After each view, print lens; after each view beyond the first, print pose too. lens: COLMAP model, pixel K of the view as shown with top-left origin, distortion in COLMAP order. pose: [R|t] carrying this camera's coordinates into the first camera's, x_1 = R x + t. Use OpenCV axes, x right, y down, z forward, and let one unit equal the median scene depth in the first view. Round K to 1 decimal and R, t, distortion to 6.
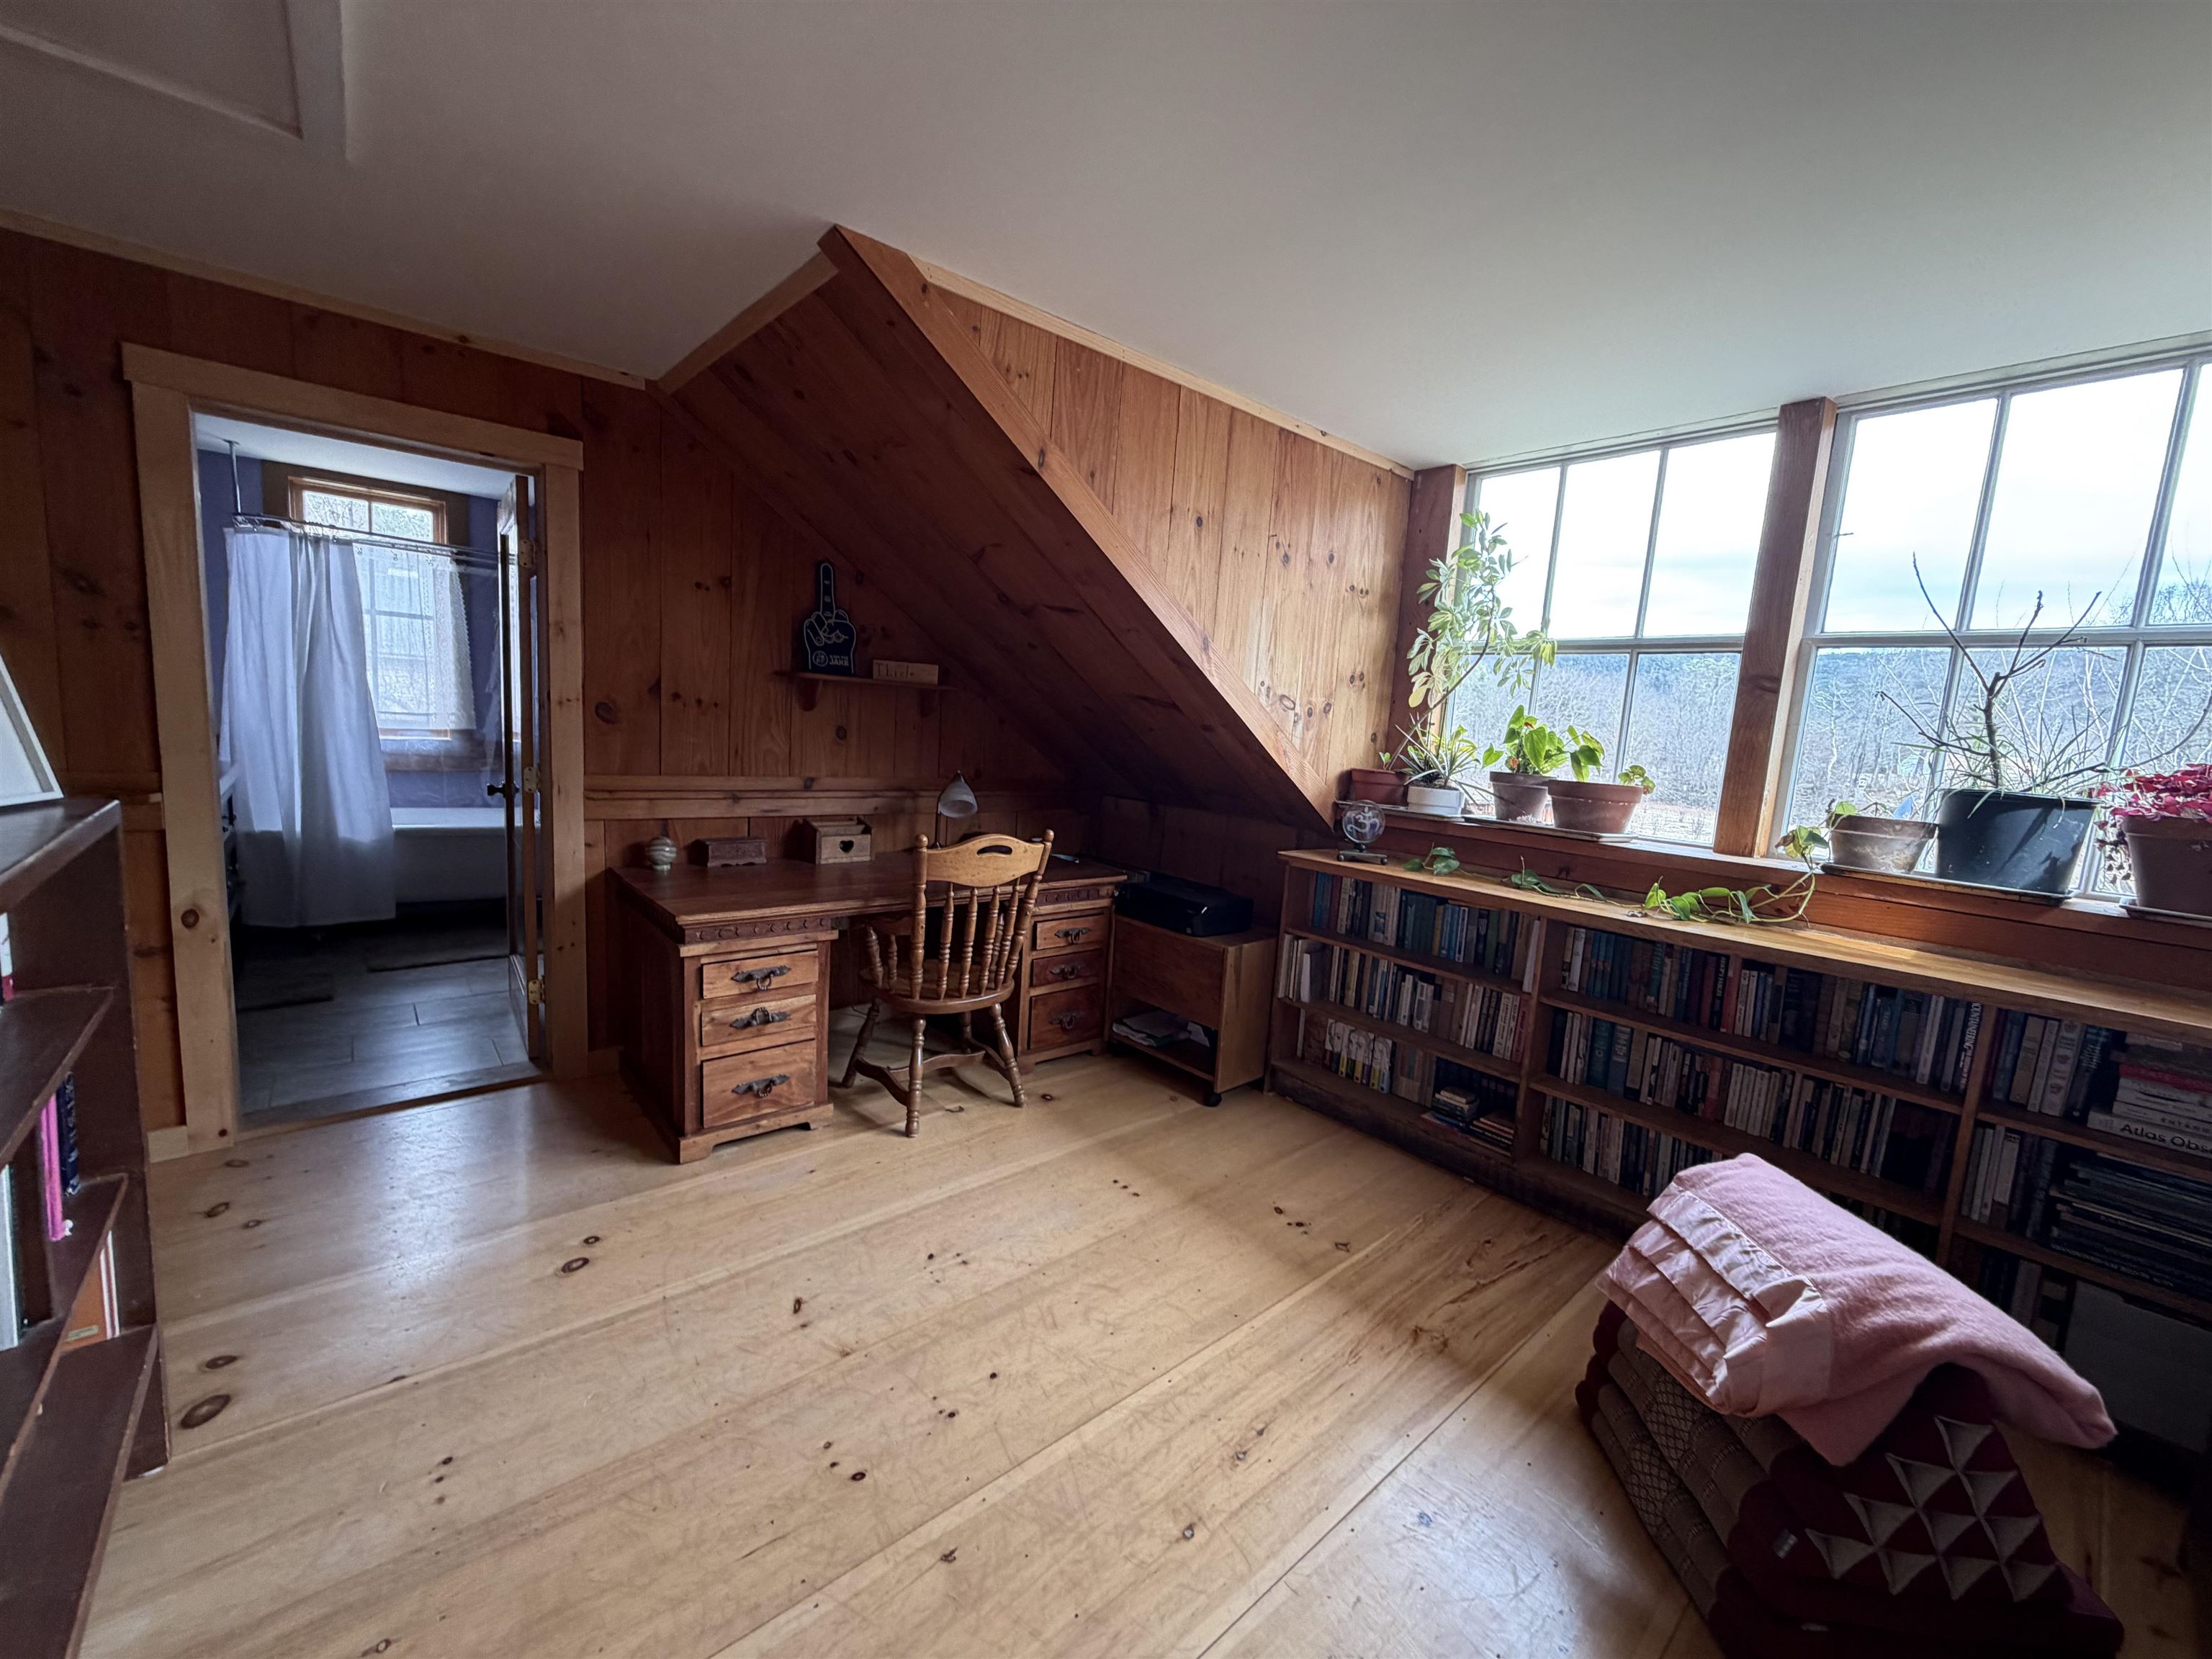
lens RADIAL K [[885.7, 0, 1104.0], [0, 885.7, 827.6], [0, 0, 1]] dist [-0.000577, -0.000009]
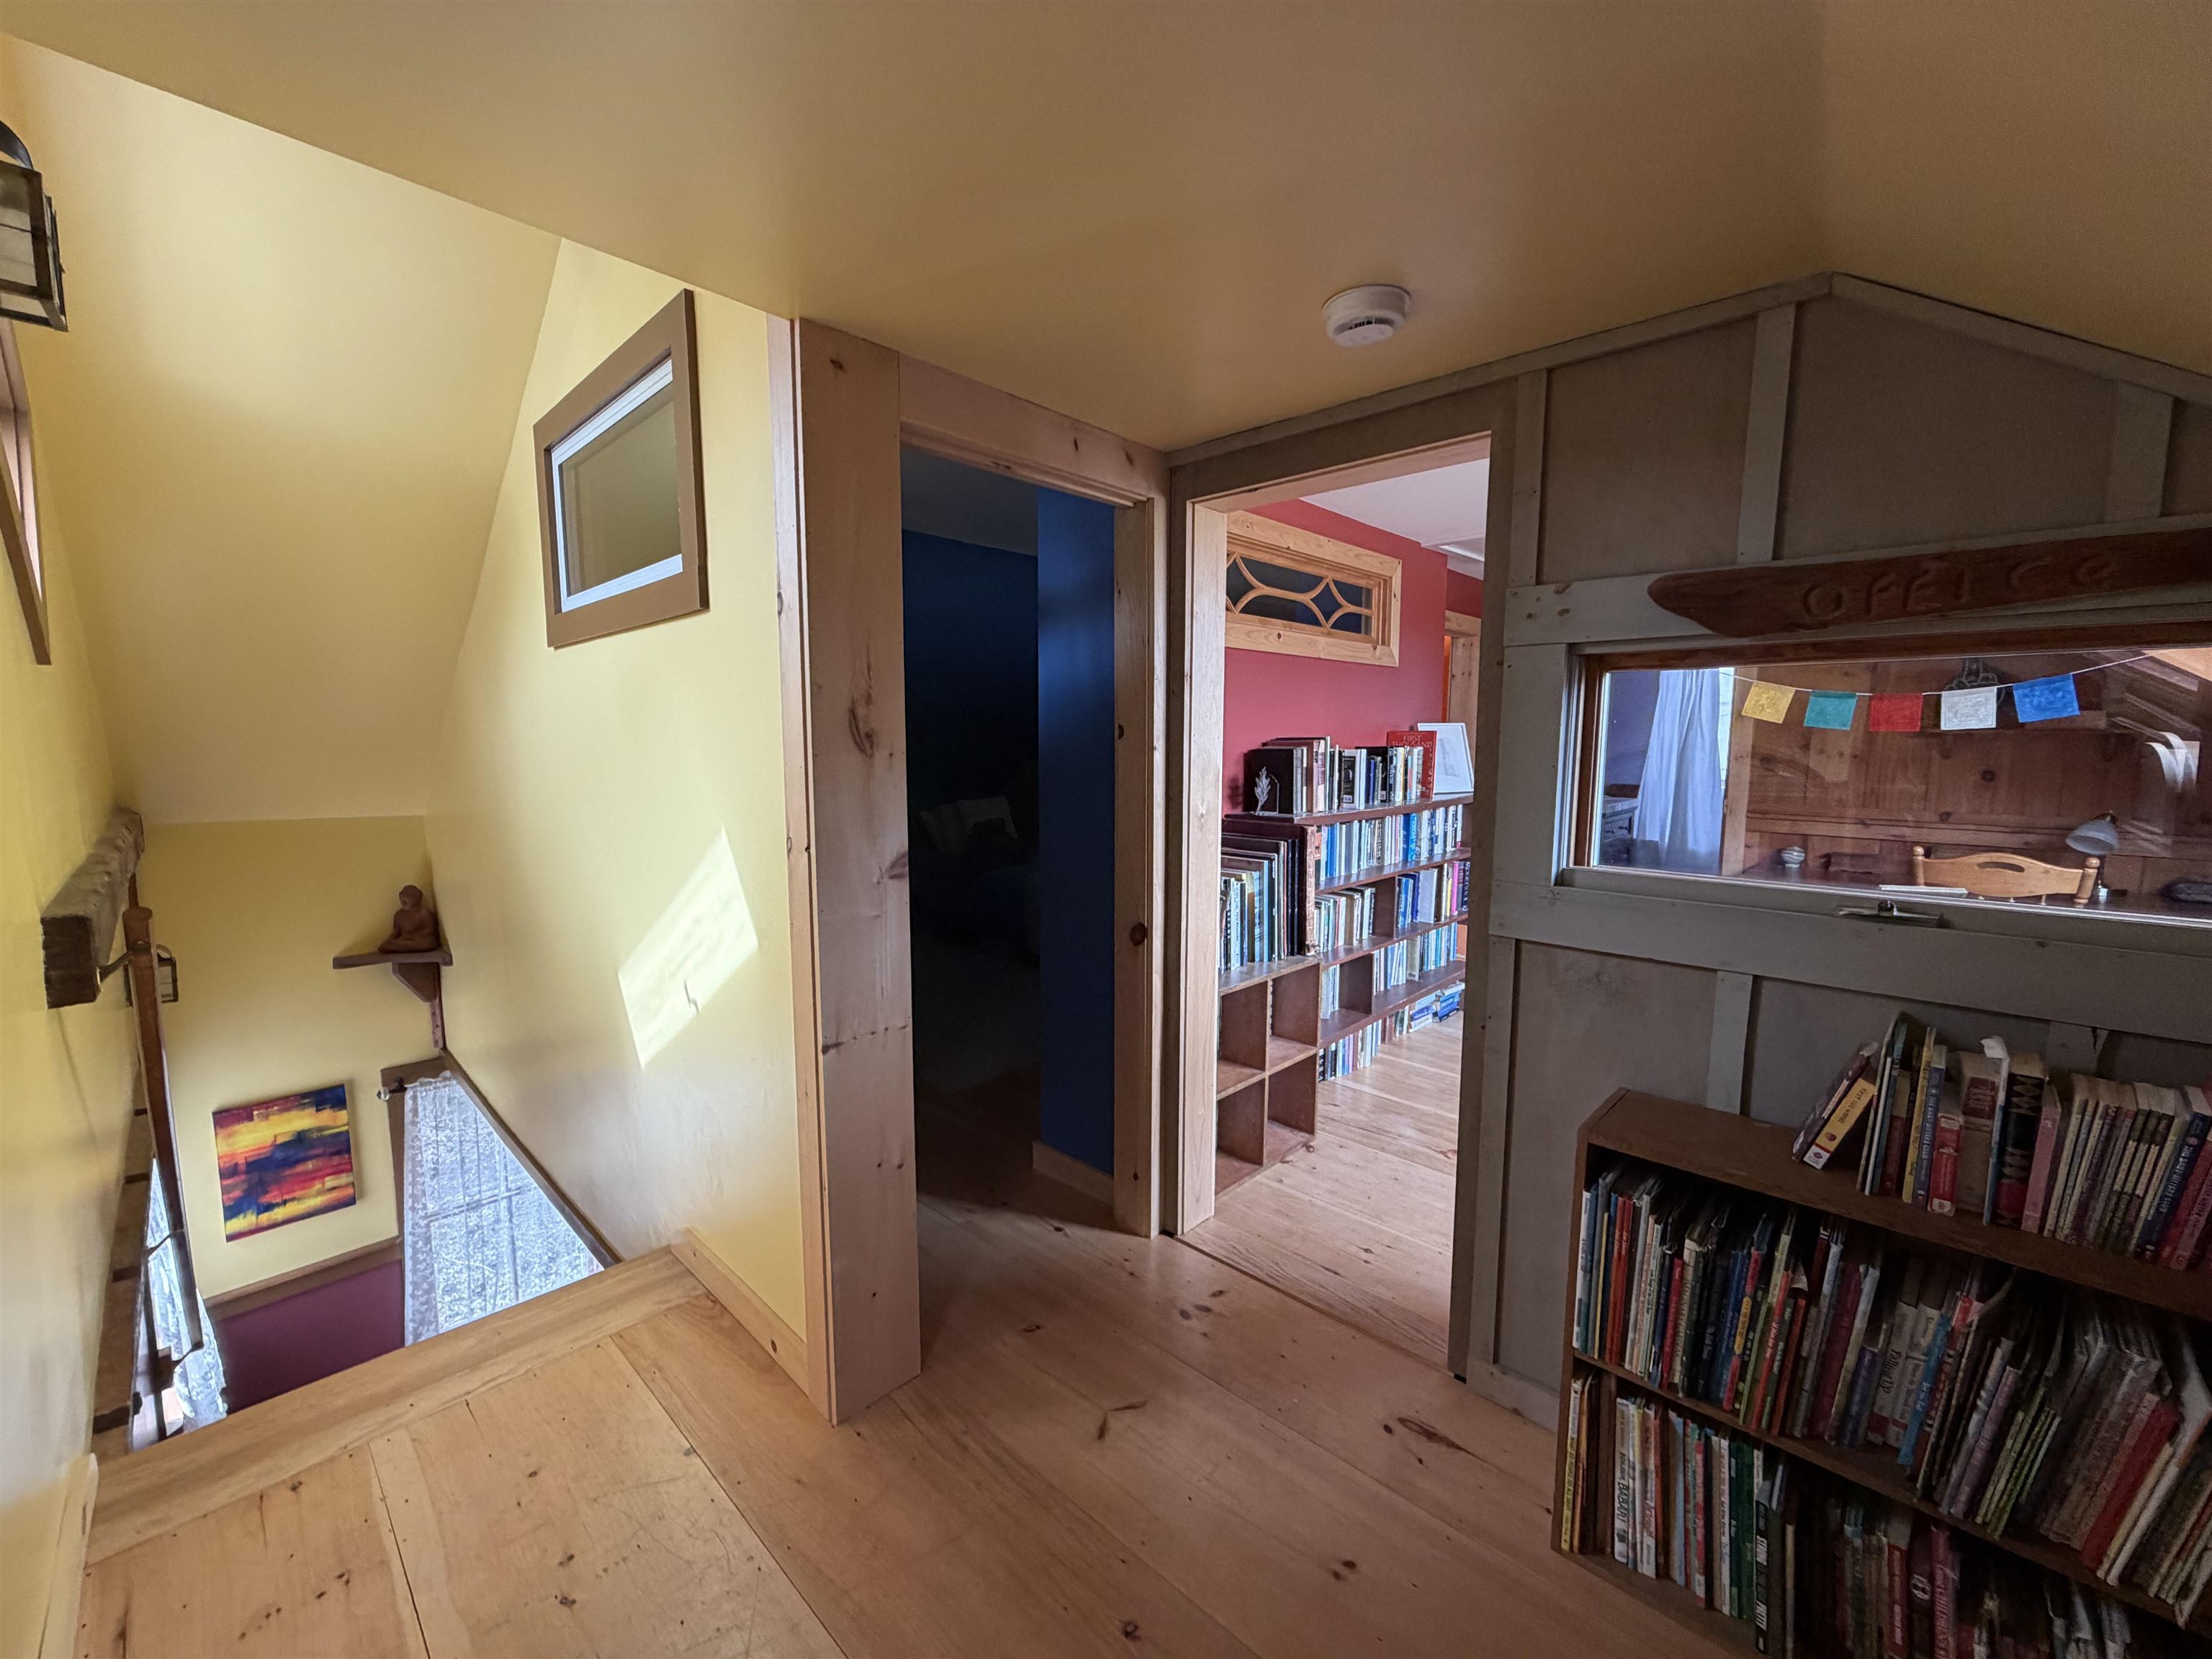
lens RADIAL K [[885.7, 0, 1103.3], [0, 885.7, 833.0], [0, 0, 1]] dist [-0.000577, -0.000009]
pose [[0.092268, 0.046209, -0.994661, 0.856877], [-0.126677, 0.991351, 0.034304, 0.084558], [0.987643, 0.122835, 0.097323, -0.286404]]
